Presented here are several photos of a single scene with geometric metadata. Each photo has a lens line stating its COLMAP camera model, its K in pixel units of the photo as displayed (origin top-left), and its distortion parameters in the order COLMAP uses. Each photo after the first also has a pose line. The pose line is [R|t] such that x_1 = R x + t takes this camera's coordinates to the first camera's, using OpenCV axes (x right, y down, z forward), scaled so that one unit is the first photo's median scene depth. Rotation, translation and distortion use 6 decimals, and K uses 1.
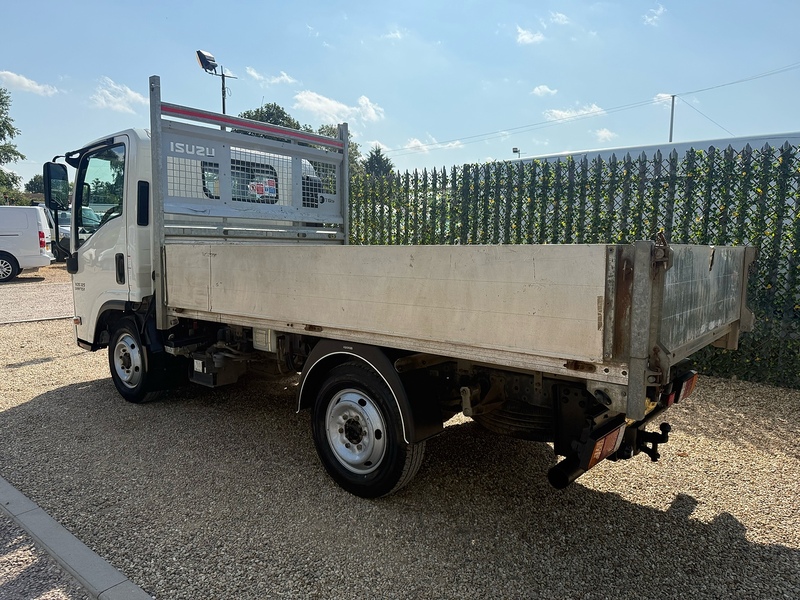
lens RADIAL K [[561.9, 0, 403.7], [0, 561.9, 302.1], [0, 0, 1]] dist [0.041411, -0.046192]
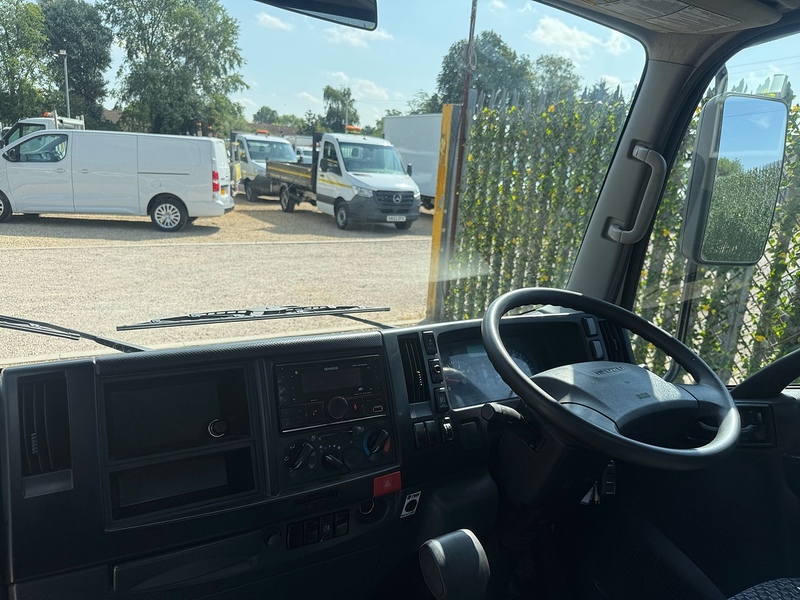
lens RADIAL K [[561.9, 0, 408.2], [0, 561.9, 298.6], [0, 0, 1]] dist [0.041411, -0.046192]
pose [[0.944578, 0.126983, -0.302733, -0.295174], [-0.097705, 0.989114, 0.110034, -0.143739], [0.313410, -0.074357, 0.946702, 0.758741]]
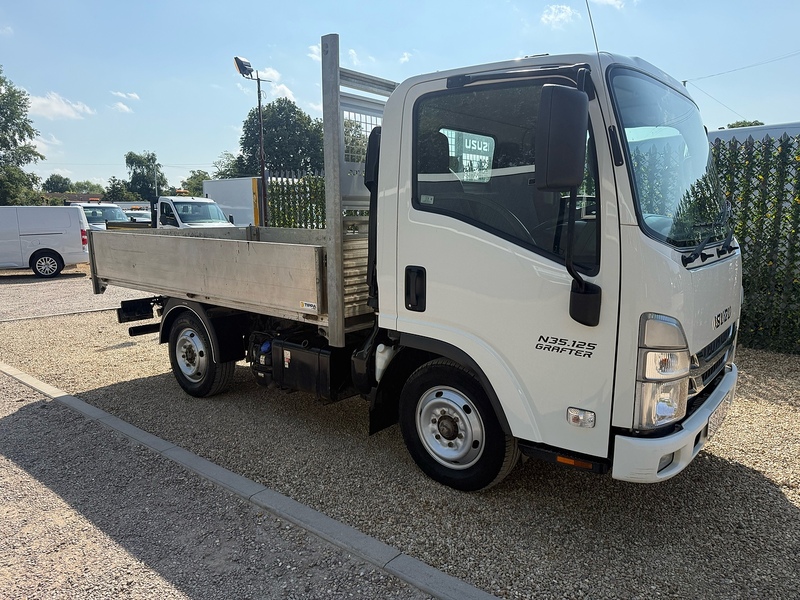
lens RADIAL K [[561.9, 0, 403.9], [0, 561.9, 304.0], [0, 0, 1]] dist [0.041411, -0.046192]
pose [[0.999604, -0.019535, -0.020251, -0.049729], [0.019919, 0.999622, 0.018928, 0.014968], [0.019873, -0.019324, 0.999616, -0.116212]]
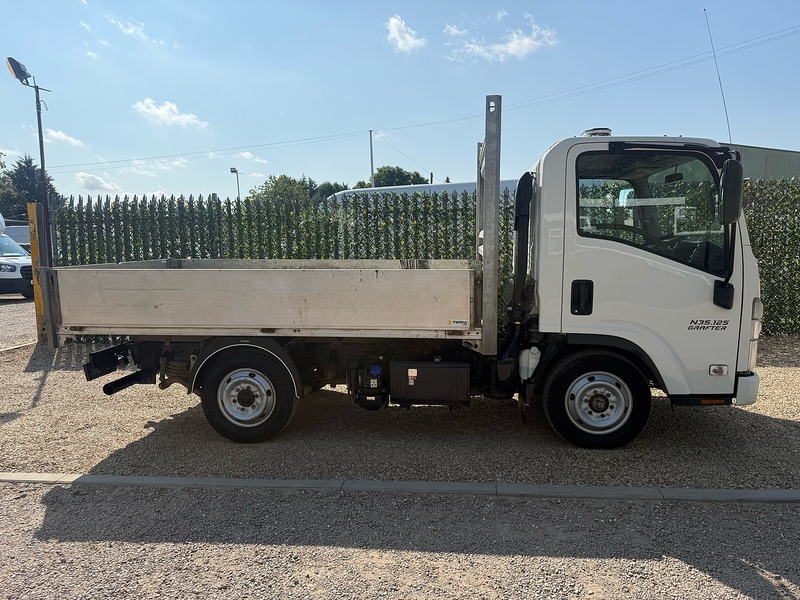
lens RADIAL K [[561.9, 0, 400.3], [0, 561.9, 294.5], [0, 0, 1]] dist [0.041411, -0.046192]
pose [[0.844551, -0.081435, 0.529246, -0.538571], [0.104205, 0.994467, -0.013269, -0.004765], [-0.525238, 0.066357, 0.848364, -0.062617]]
